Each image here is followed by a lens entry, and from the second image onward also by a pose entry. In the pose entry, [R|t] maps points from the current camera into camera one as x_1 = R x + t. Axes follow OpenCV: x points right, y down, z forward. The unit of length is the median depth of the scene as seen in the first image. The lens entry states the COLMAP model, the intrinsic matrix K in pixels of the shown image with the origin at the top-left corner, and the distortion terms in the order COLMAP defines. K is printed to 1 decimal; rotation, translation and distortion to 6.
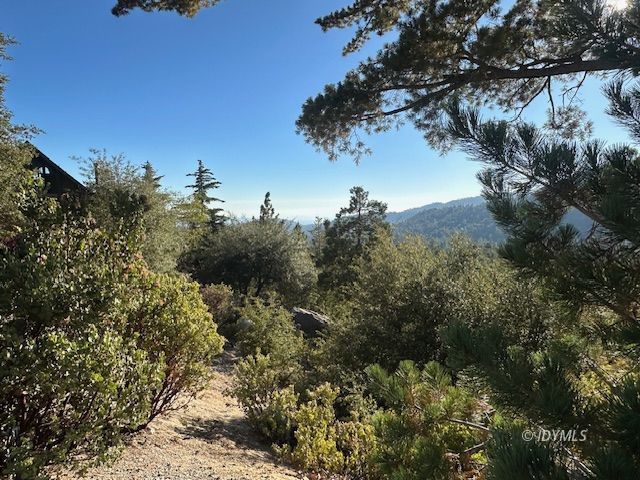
lens RADIAL K [[427.6, 0, 317.7], [0, 427.6, 238.7], [0, 0, 1]] dist [-0.002733, 0.000050]
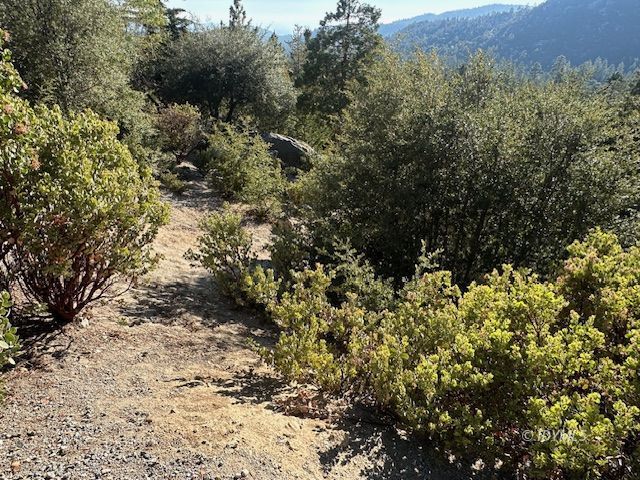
lens RADIAL K [[429.7, 0, 320.0], [0, 429.7, 240.2], [0, 0, 1]] dist [-0.006709, 0.000790]
pose [[0.998026, 0.011575, 0.061731, -0.004630], [-0.035296, 0.916350, 0.398820, 0.000783], [-0.051951, -0.400212, 0.914949, 0.072167]]
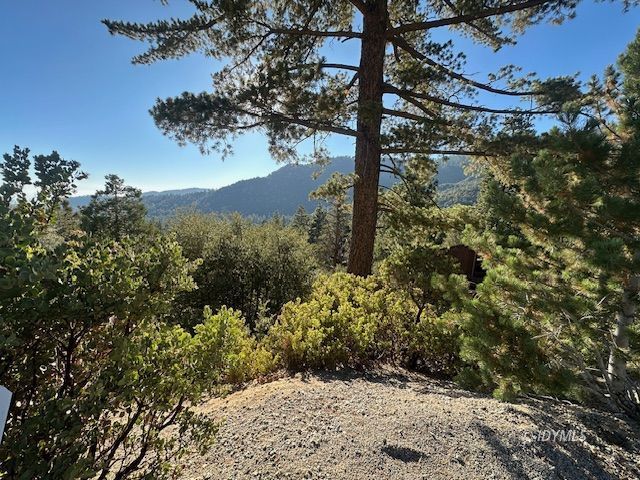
lens RADIAL K [[253.3, 0, 321.8], [0, 253.3, 241.0], [0, 0, 1]] dist [-0.005139, 0.000715]
pose [[0.656071, -0.078727, 0.750582, -0.089786], [0.005418, 0.995010, 0.099628, 0.003268], [-0.754680, -0.061297, 0.653224, 0.049597]]
